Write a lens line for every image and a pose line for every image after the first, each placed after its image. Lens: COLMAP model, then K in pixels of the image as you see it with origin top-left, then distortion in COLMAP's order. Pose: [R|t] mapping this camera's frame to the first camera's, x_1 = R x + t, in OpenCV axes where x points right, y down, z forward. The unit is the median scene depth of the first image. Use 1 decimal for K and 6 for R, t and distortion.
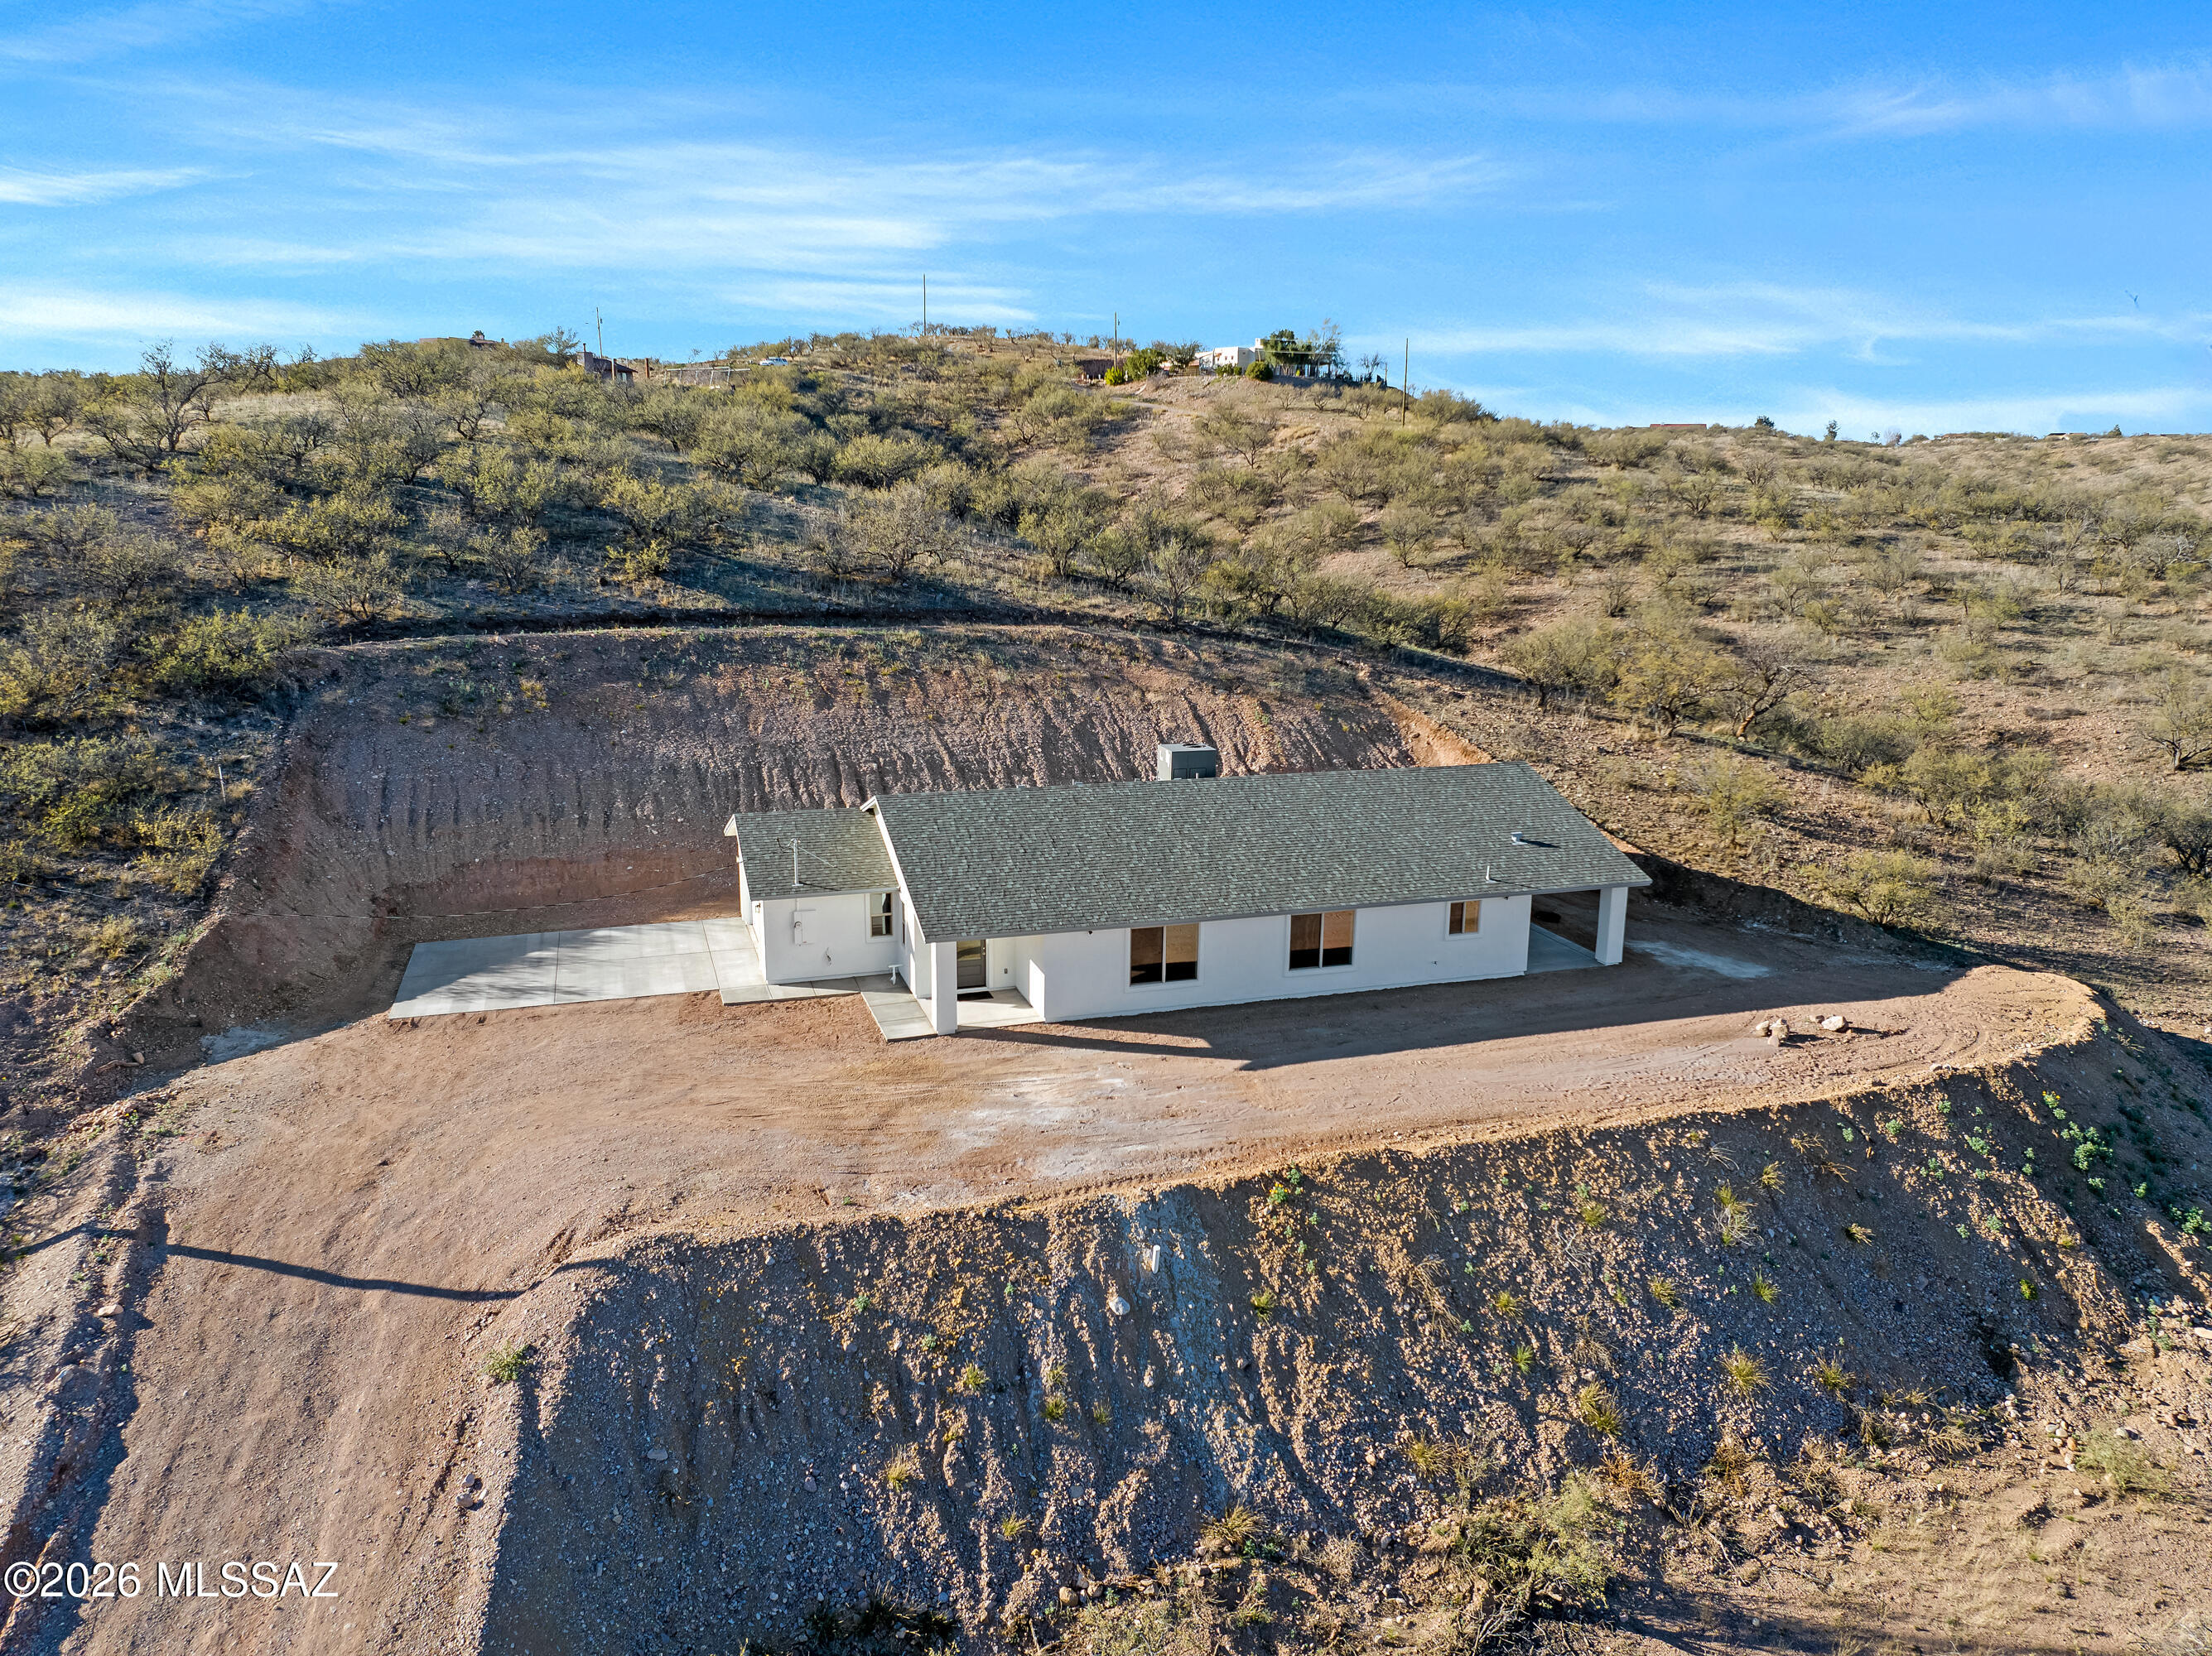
lens RADIAL K [[1548.9, 0, 1106.0], [0, 1548.9, 828.0], [0, 0, 1]] dist [-0.042221, 0.003321]
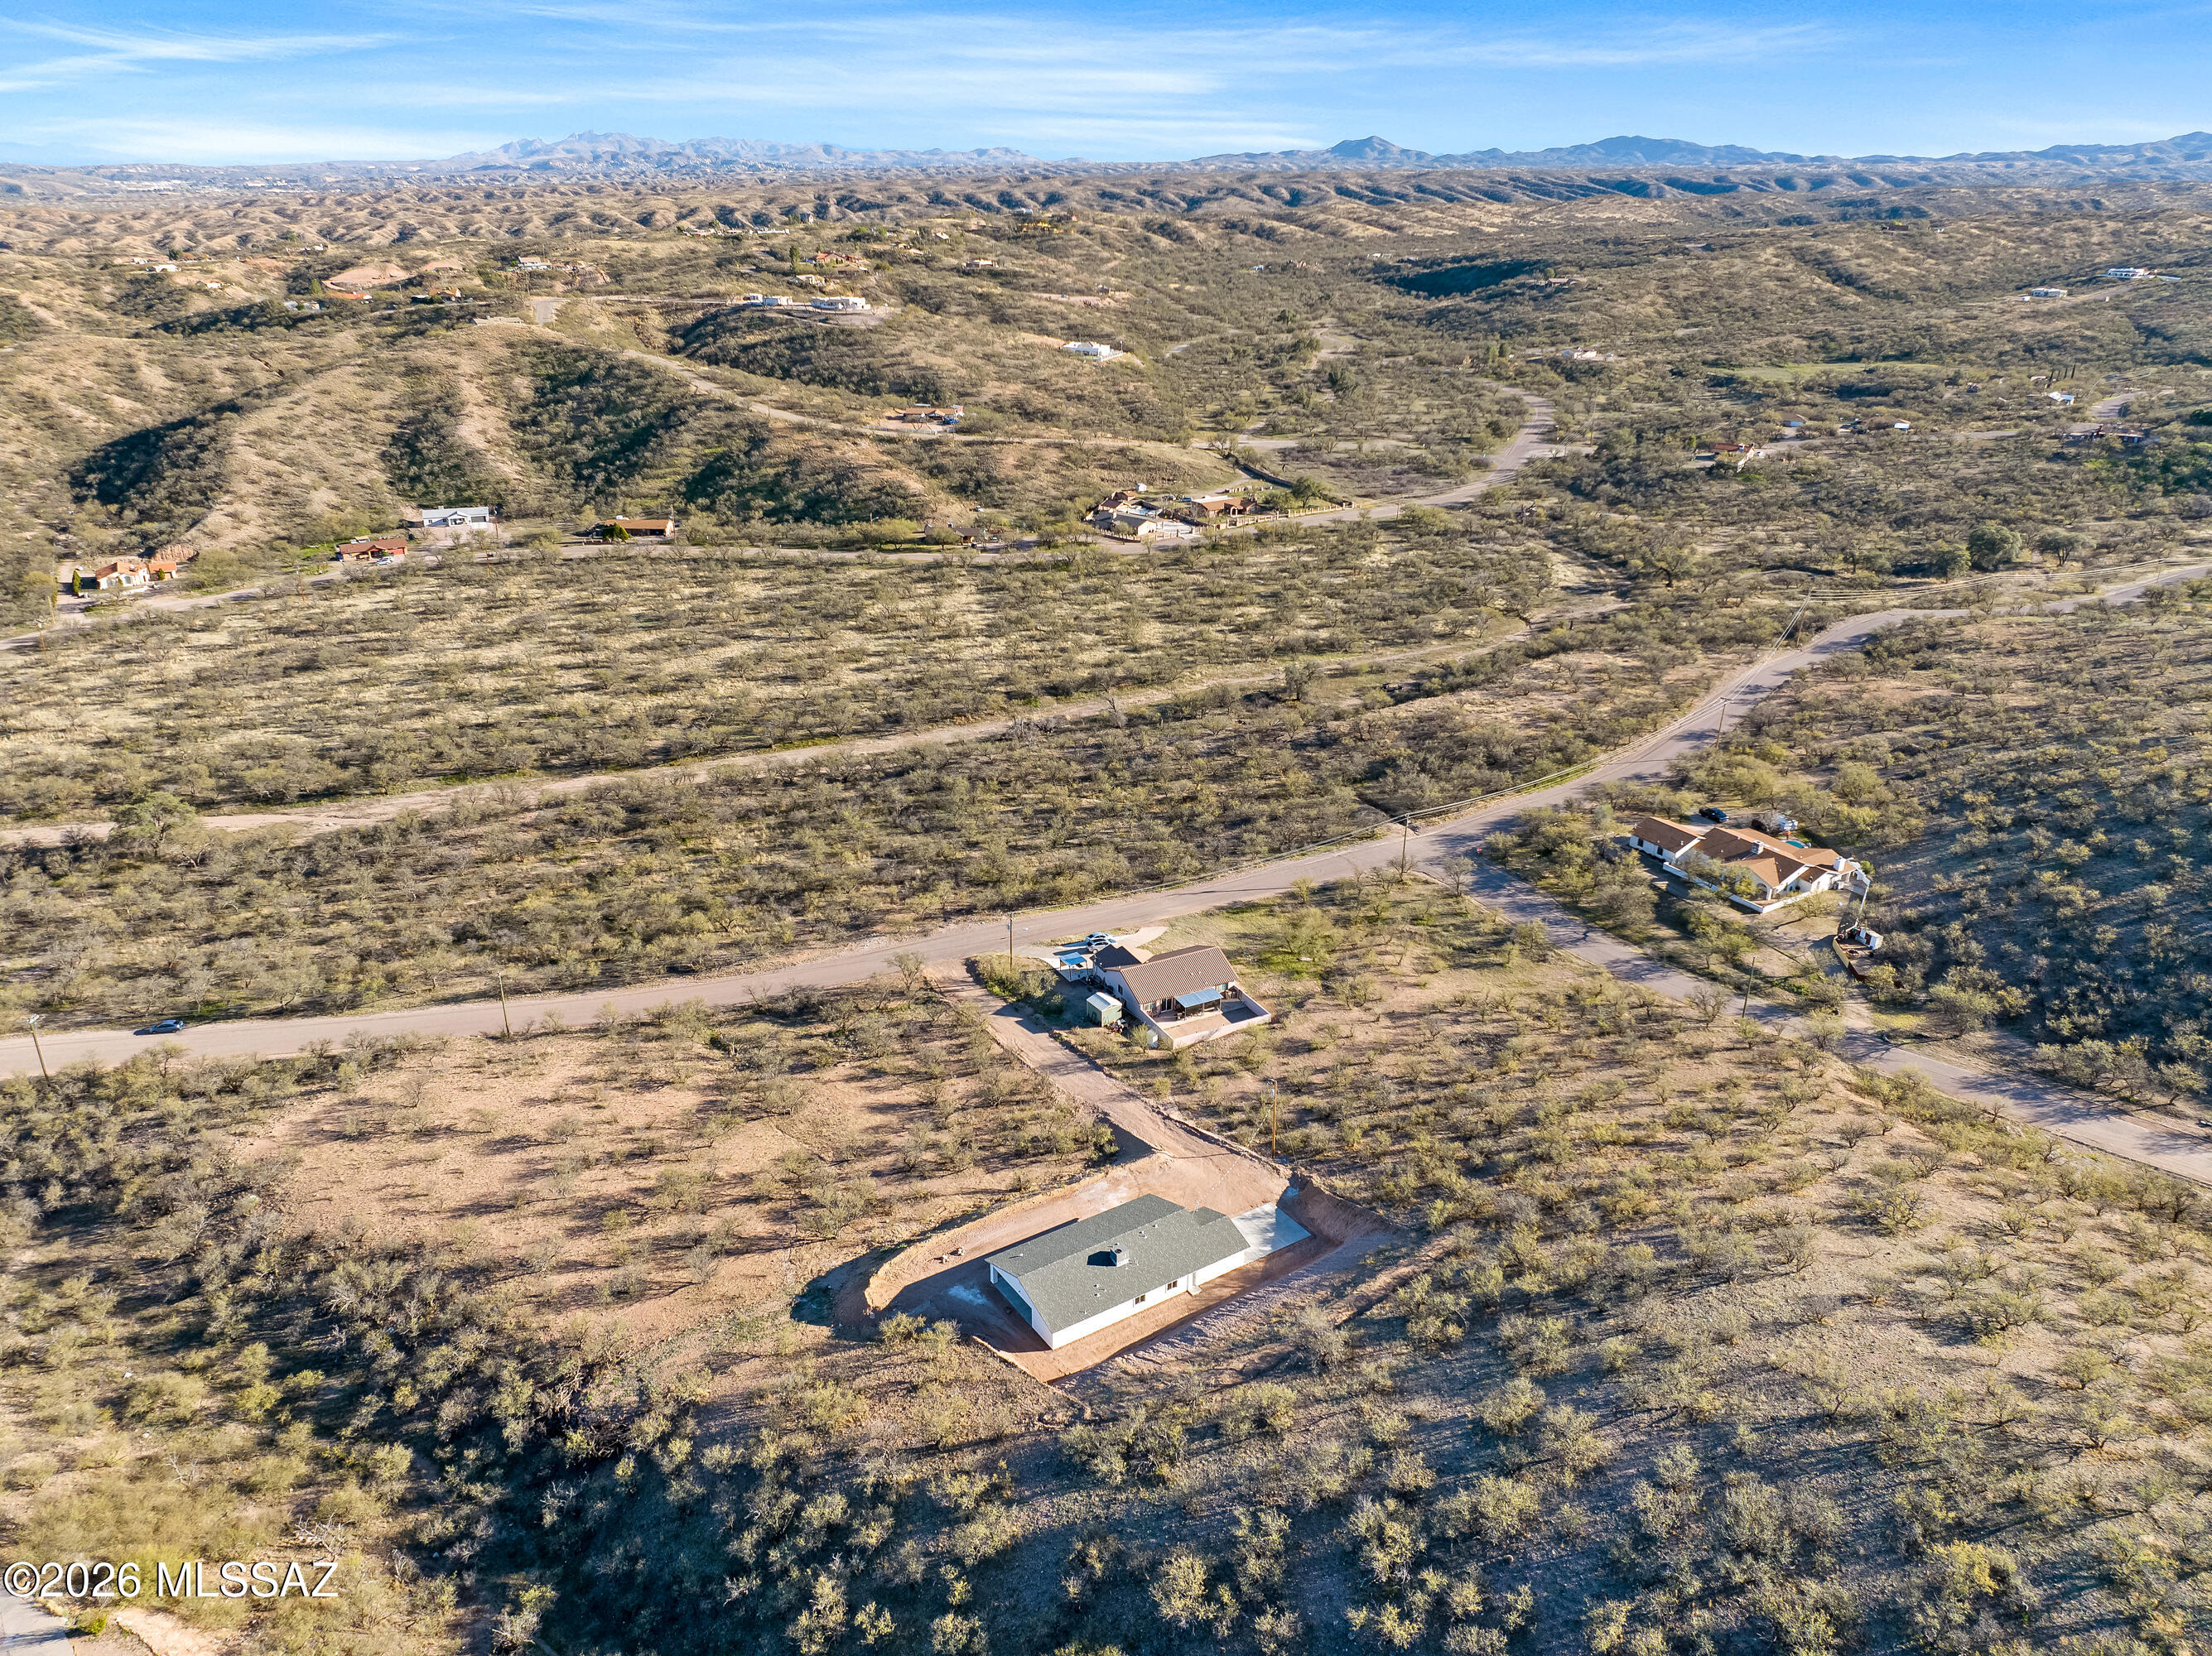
lens RADIAL K [[1548.9, 0, 1106.0], [0, 1548.9, 828.0], [0, 0, 1]] dist [-0.042221, 0.003321]
pose [[-0.963018, 0.085988, -0.255350, 1.074329], [-0.078484, 0.817090, 0.571143, -3.390962], [0.257755, 0.570061, -0.780123, 3.895331]]
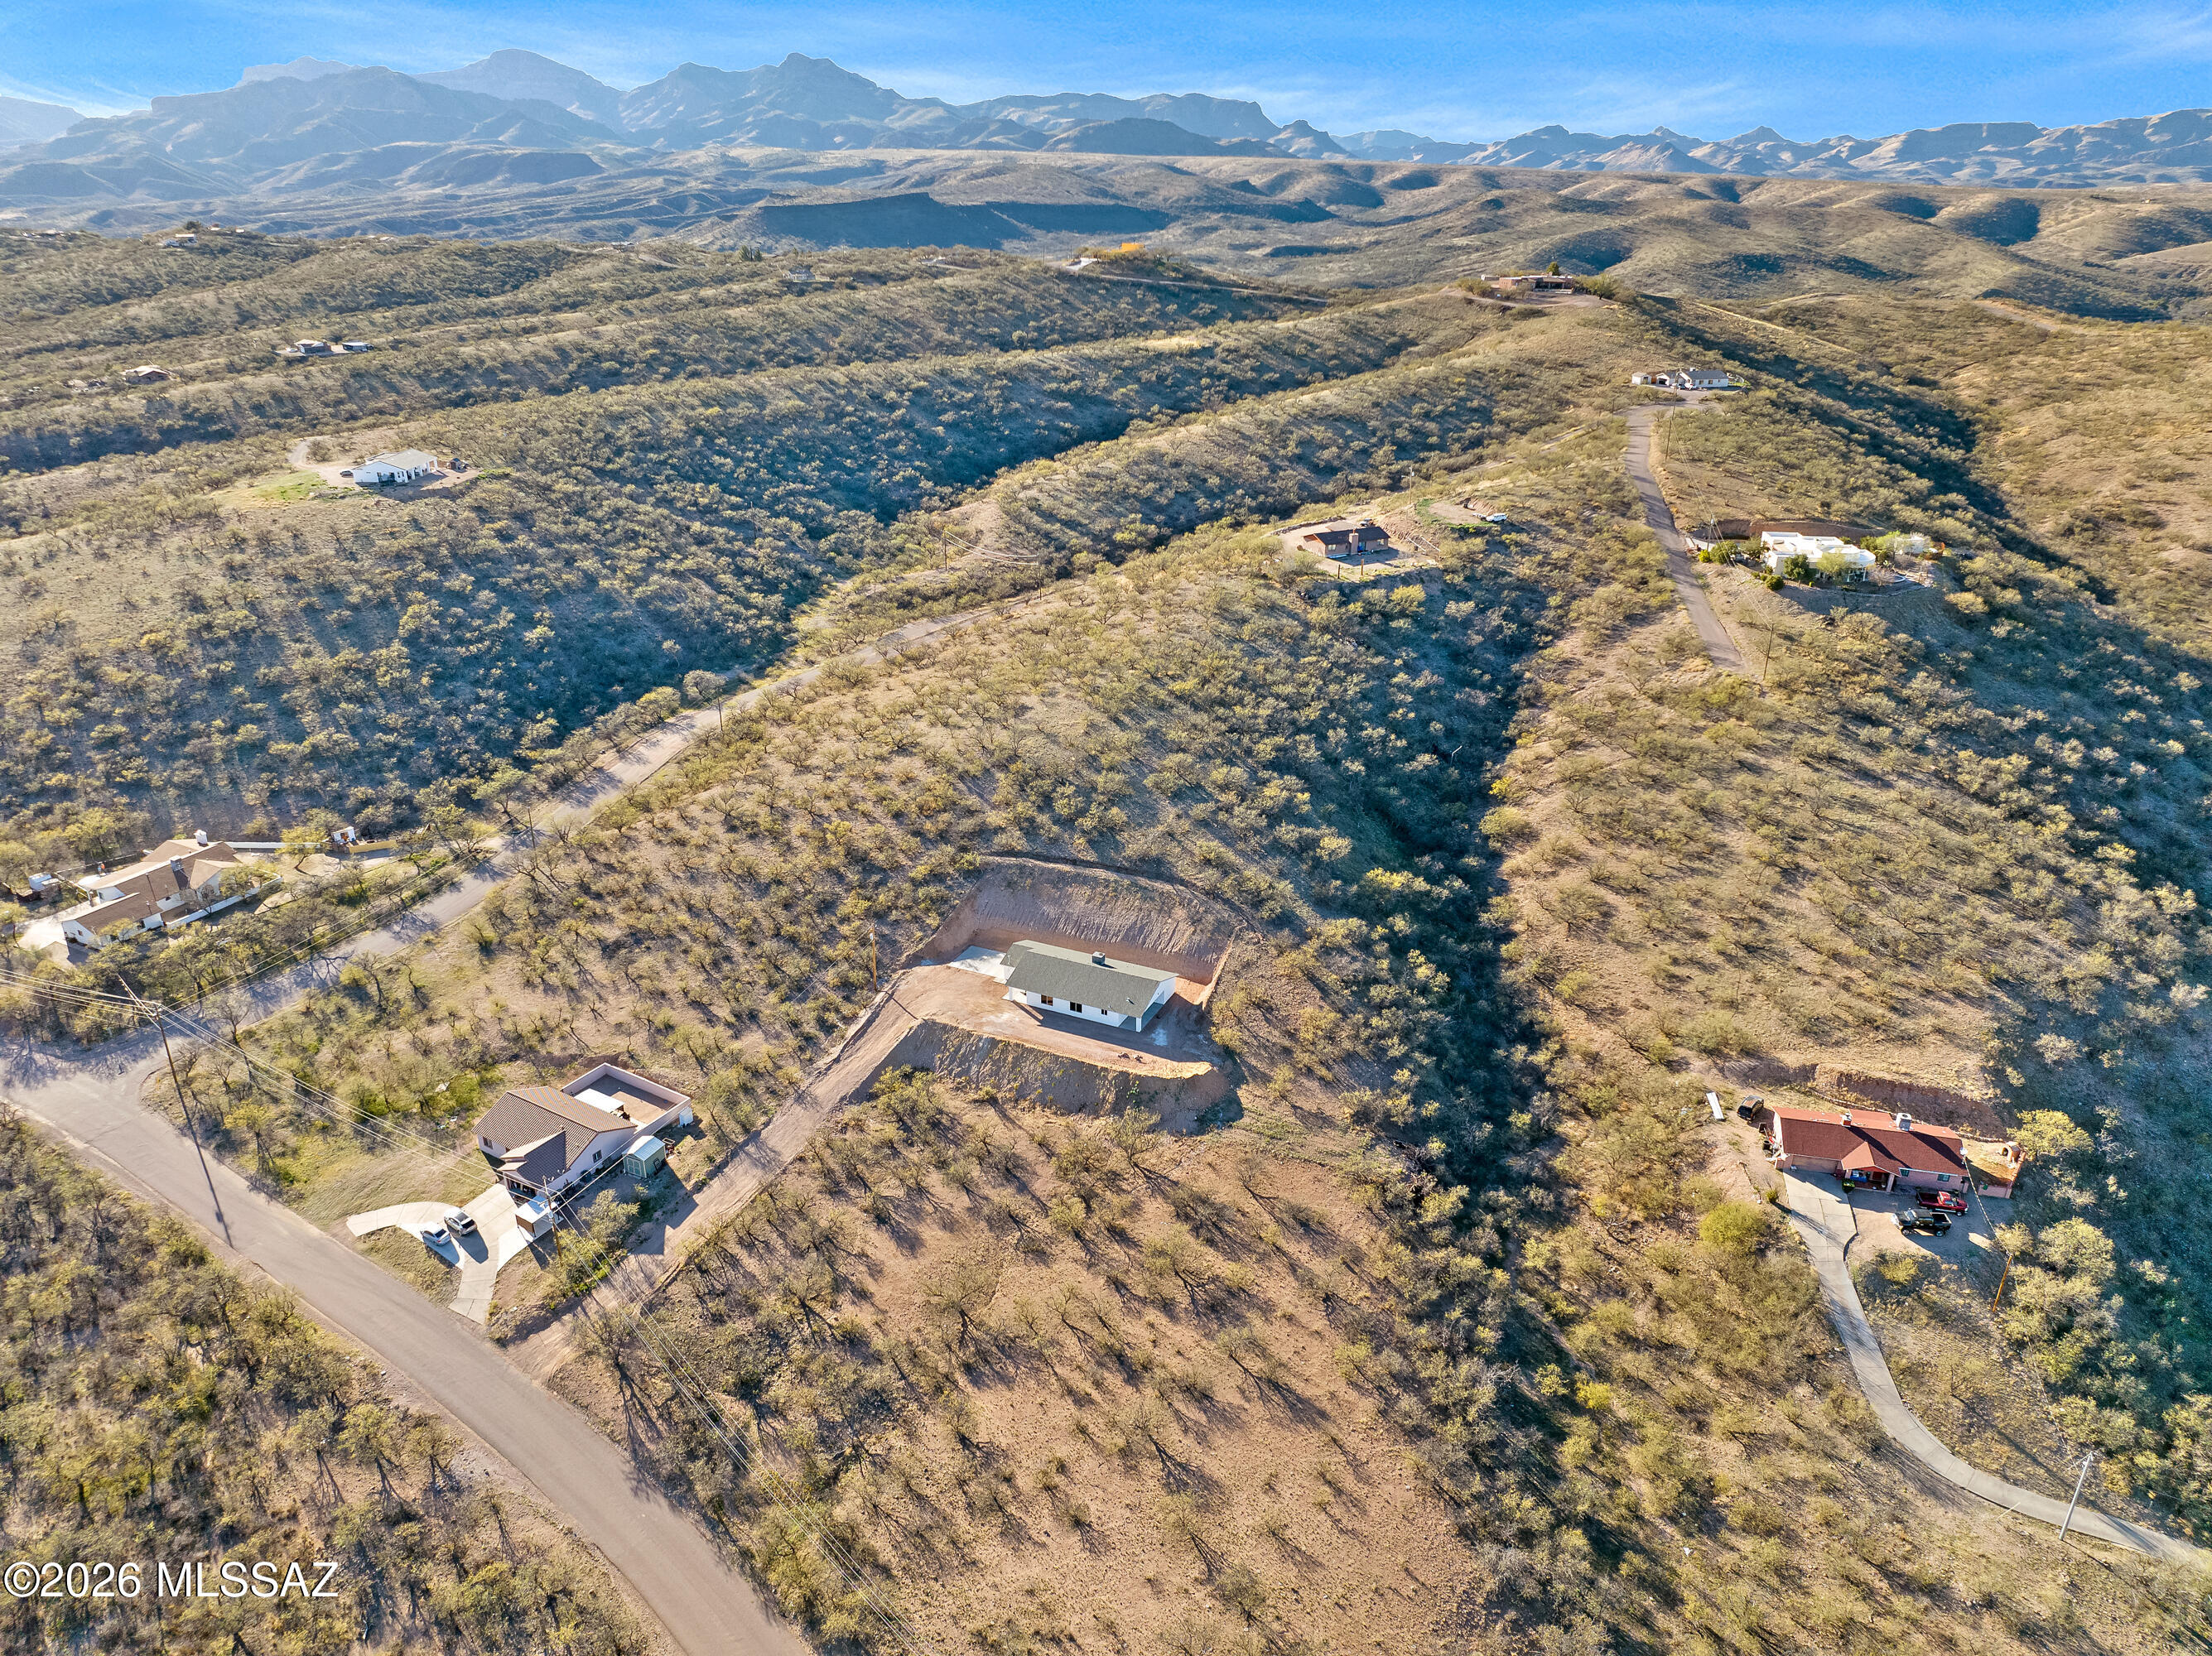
lens RADIAL K [[1527.2, 0, 1110.3], [0, 1527.2, 859.6], [0, 0, 1]] dist [-0.034715, 0.016300]
pose [[0.725630, 0.276311, -0.630170, 3.622208], [-0.145513, 0.956739, 0.251946, -1.865362], [0.672523, -0.091122, 0.734445, -2.872659]]
